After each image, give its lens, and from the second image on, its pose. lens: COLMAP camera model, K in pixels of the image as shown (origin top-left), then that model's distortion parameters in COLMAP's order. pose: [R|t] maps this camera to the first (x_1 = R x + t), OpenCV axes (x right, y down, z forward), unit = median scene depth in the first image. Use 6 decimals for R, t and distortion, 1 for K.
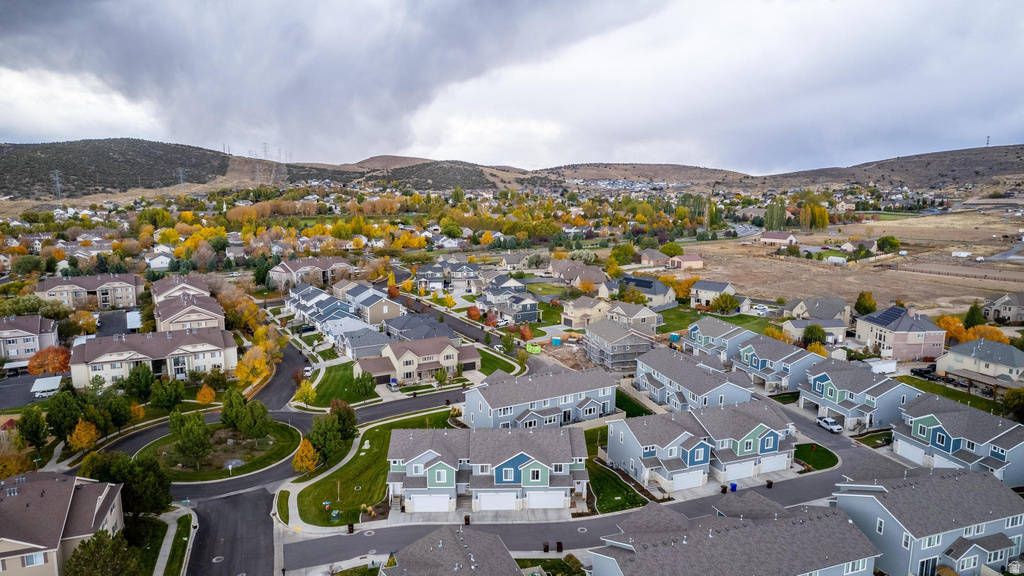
lens RADIAL K [[656.1, 0, 509.5], [0, 656.1, 295.0], [0, 0, 1]] dist [-0.028664, 0.013566]
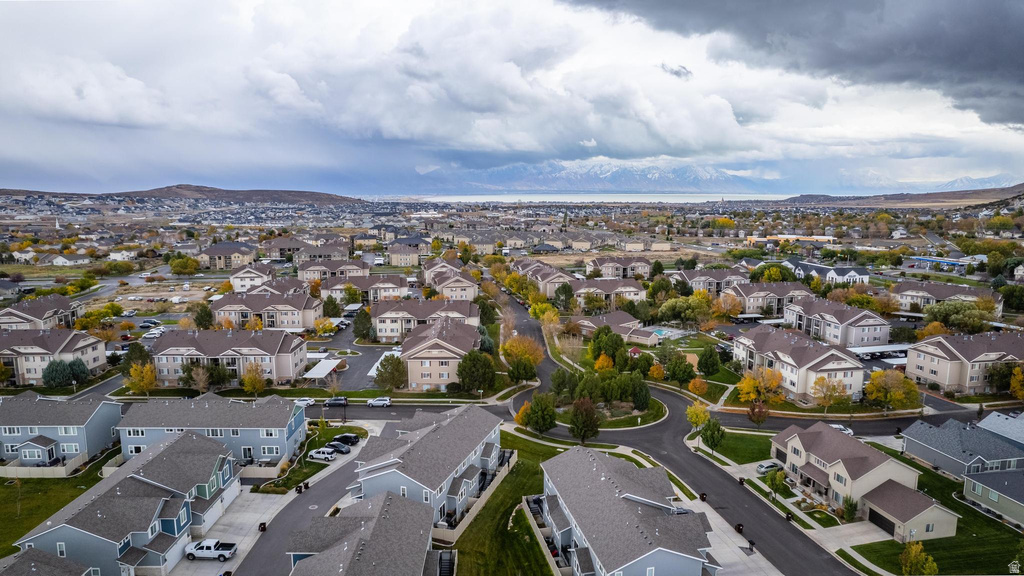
lens RADIAL K [[656.1, 0, 517.3], [0, 656.1, 281.3], [0, 0, 1]] dist [-0.028664, 0.013566]
pose [[-0.308911, 0.134969, -0.941466, 0.533878], [-0.156966, 0.969071, 0.190430, -0.147926], [0.938049, 0.206604, -0.278171, 0.841340]]
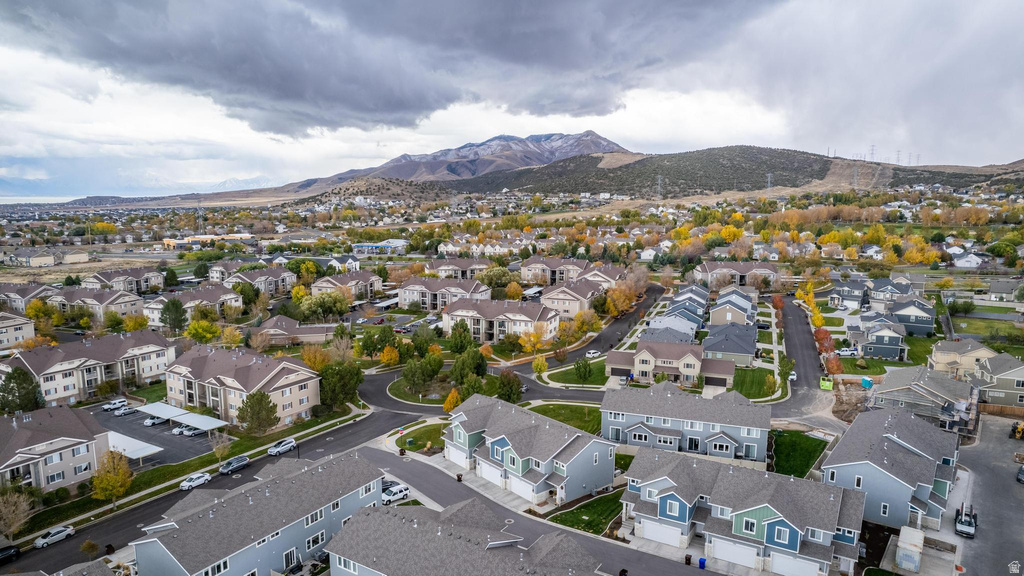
lens RADIAL K [[656.1, 0, 511.4], [0, 656.1, 292.4], [0, 0, 1]] dist [-0.028664, 0.013566]
pose [[0.631272, 0.122384, -0.765844, 0.463144], [-0.130040, 0.990194, 0.051046, -0.027551], [0.764582, 0.067366, 0.640997, 0.171333]]
